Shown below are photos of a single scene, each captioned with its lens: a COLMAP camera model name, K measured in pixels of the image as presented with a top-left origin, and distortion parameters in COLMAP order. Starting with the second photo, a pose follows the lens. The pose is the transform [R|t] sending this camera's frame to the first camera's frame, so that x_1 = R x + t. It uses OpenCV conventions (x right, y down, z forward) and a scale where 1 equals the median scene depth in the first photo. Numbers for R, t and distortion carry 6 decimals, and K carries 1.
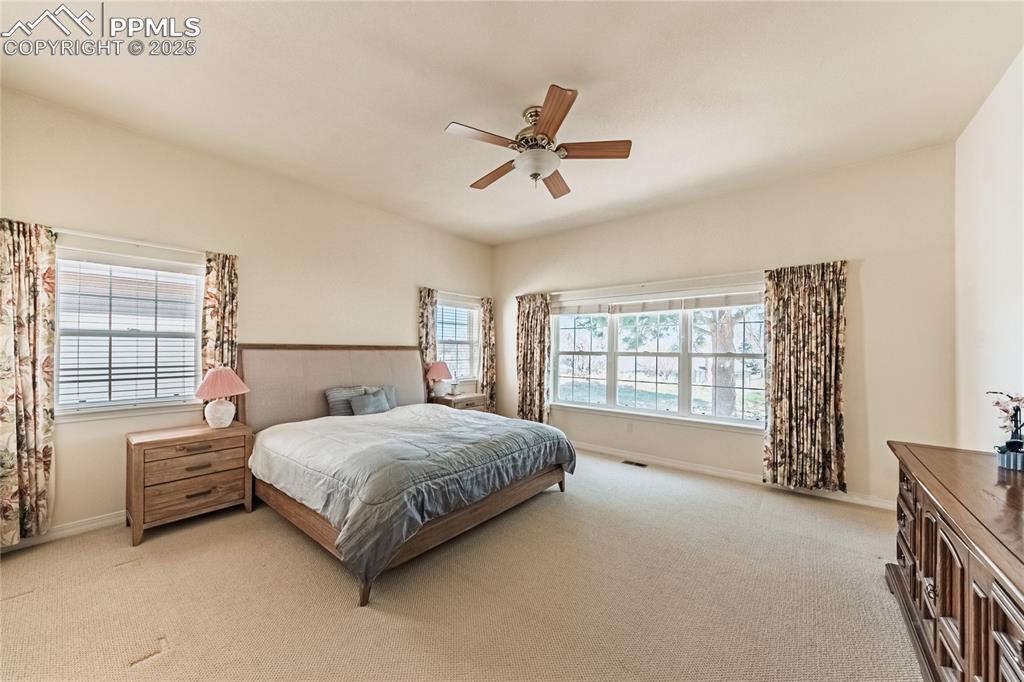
lens RADIAL K [[363.4, 0, 512.7], [0, 363.4, 340.1], [0, 0, 1]] dist [0.000143, -0.000085]
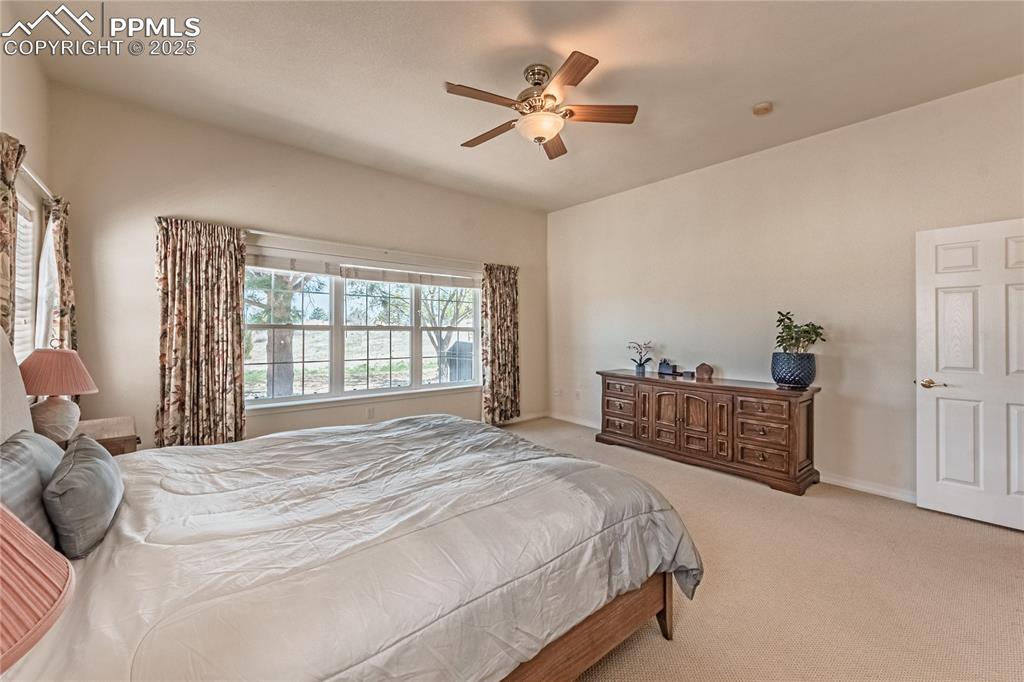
lens RADIAL K [[408.2, 0, 512.0], [0, 408.2, 321.0], [0, 0, 1]] dist [0.000544, -0.003923]
pose [[0.190102, 0.009445, 0.981719, -0.757700], [-0.038415, 0.999259, -0.002175, 0.014931], [-0.981012, -0.037300, 0.190324, 0.654835]]
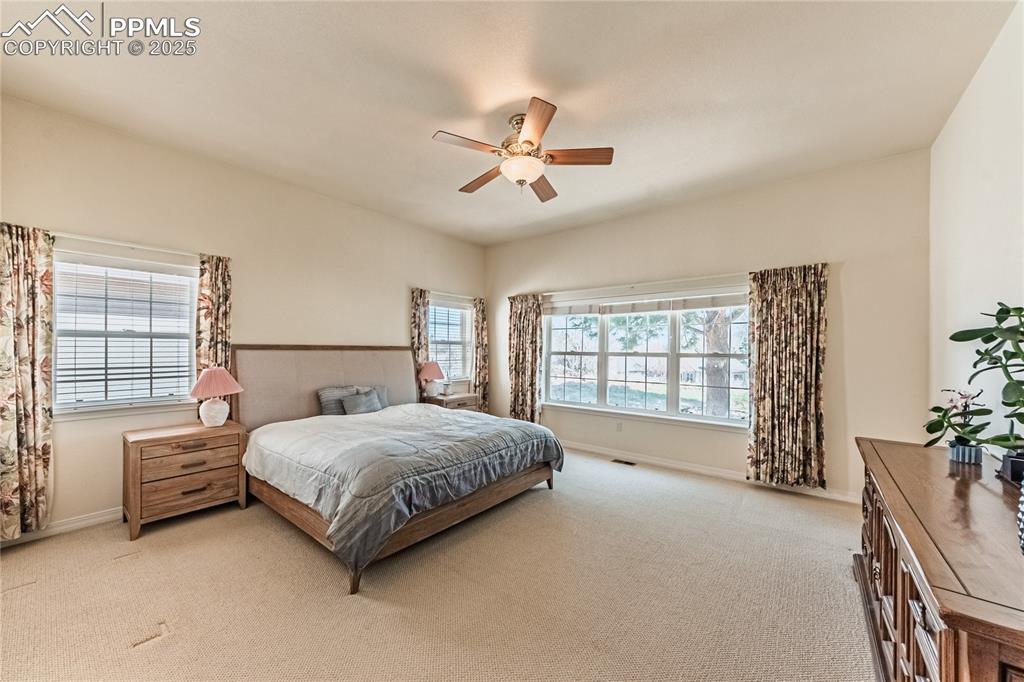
lens RADIAL K [[370.7, 0, 512.0], [0, 370.7, 341.0], [0, 0, 1]] dist [0.000724, 0.000069]
pose [[0.999989, -0.000144, 0.004655, 0.023901], [0.000132, 0.999997, 0.002583, -0.001658], [-0.004655, -0.002582, 0.999986, -0.040781]]
